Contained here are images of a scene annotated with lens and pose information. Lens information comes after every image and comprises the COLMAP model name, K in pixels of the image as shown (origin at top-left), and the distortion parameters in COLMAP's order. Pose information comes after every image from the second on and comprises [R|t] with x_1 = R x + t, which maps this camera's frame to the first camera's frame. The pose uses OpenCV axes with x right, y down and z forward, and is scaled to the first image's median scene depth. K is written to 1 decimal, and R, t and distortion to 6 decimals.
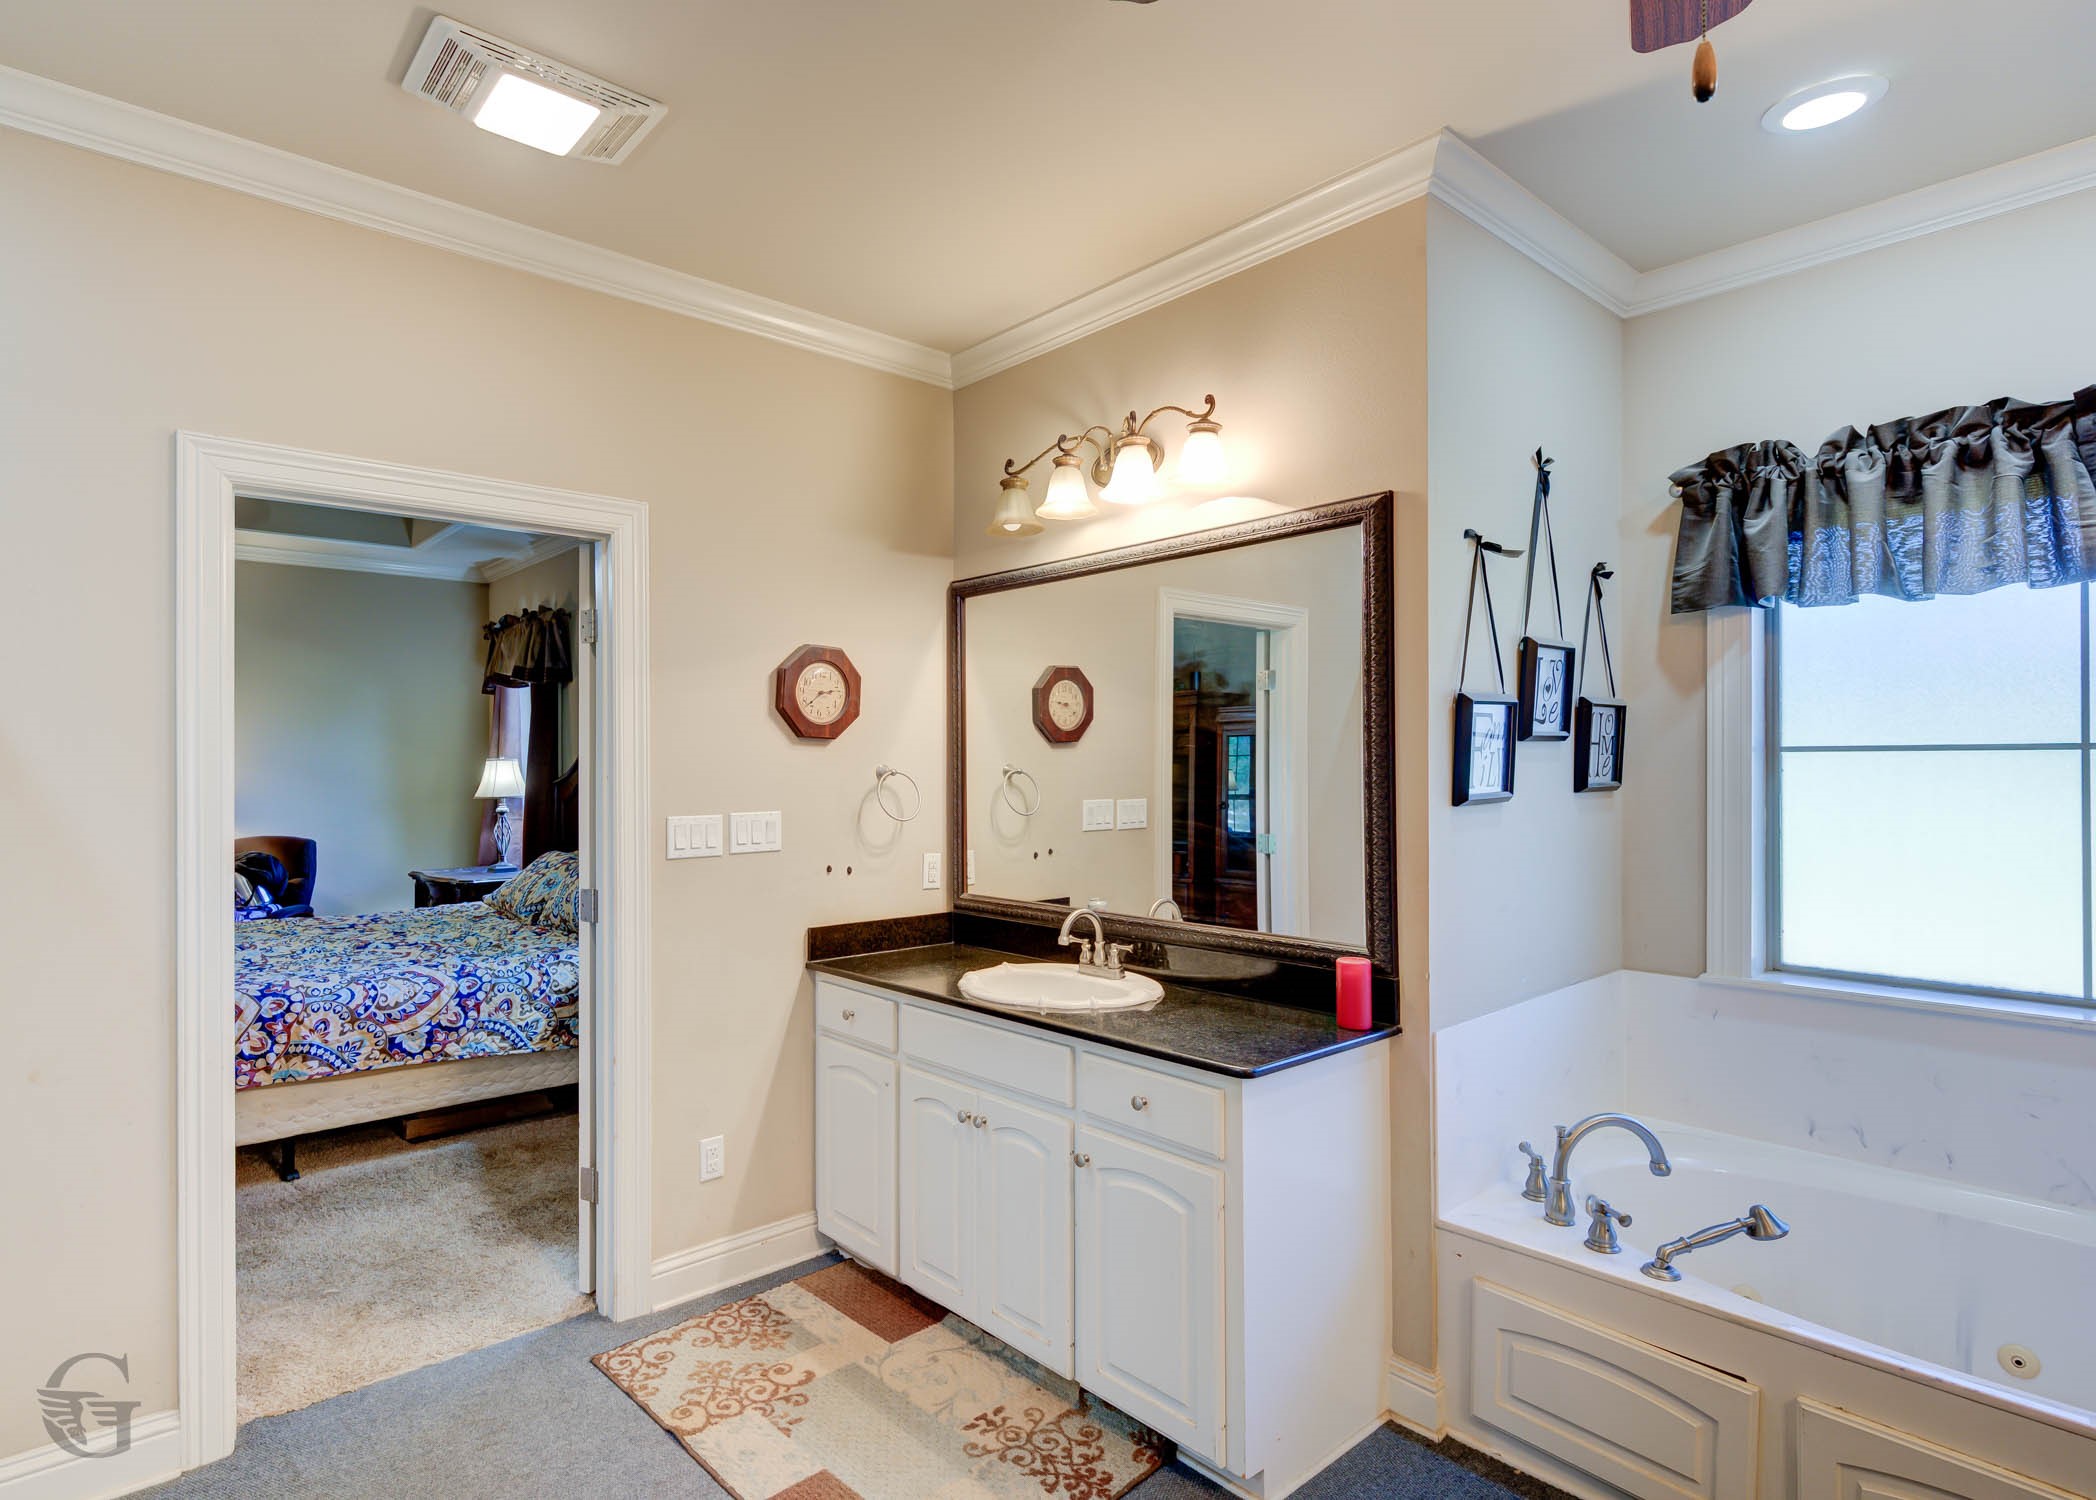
lens RADIAL K [[1126.8, 0, 1044.9], [0, 1126.8, 754.7], [0, 0, 1]] dist [-0.038058, -0.000850]
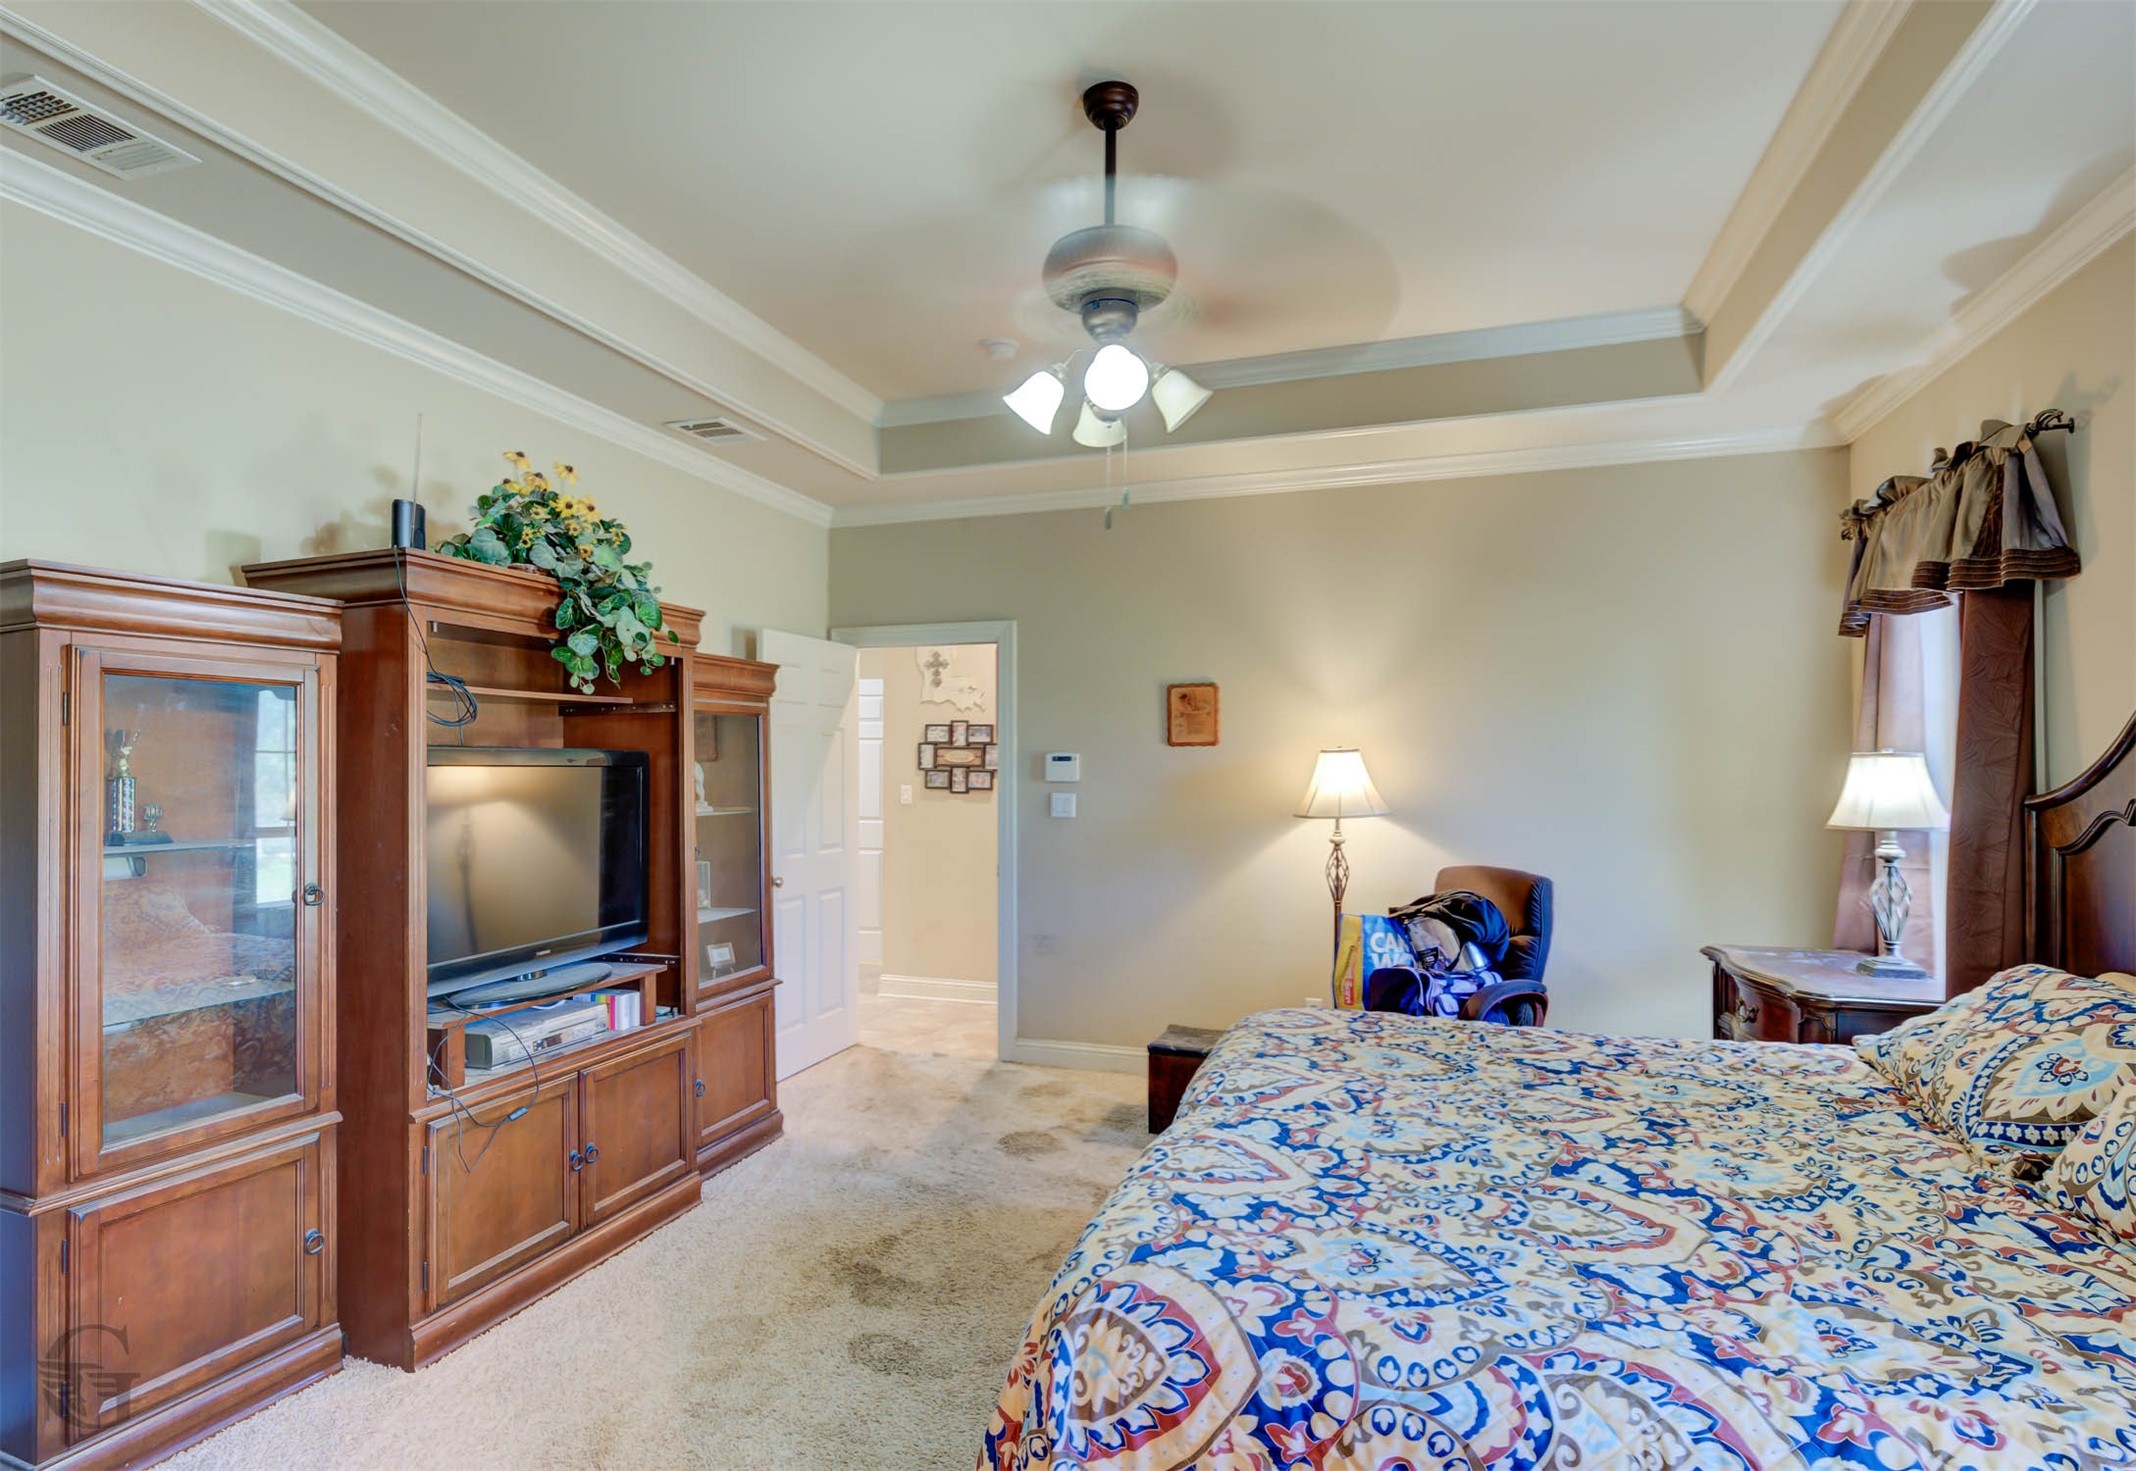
lens RADIAL K [[1067.3, 0, 1062.8], [0, 1067.3, 745.9], [0, 0, 1]] dist [0.014459, -0.000472]
pose [[0.473349, -0.011402, -0.880801, -0.251970], [0.003787, 0.999933, -0.010909, 0.004127], [0.880867, 0.001829, 0.473361, 0.473468]]
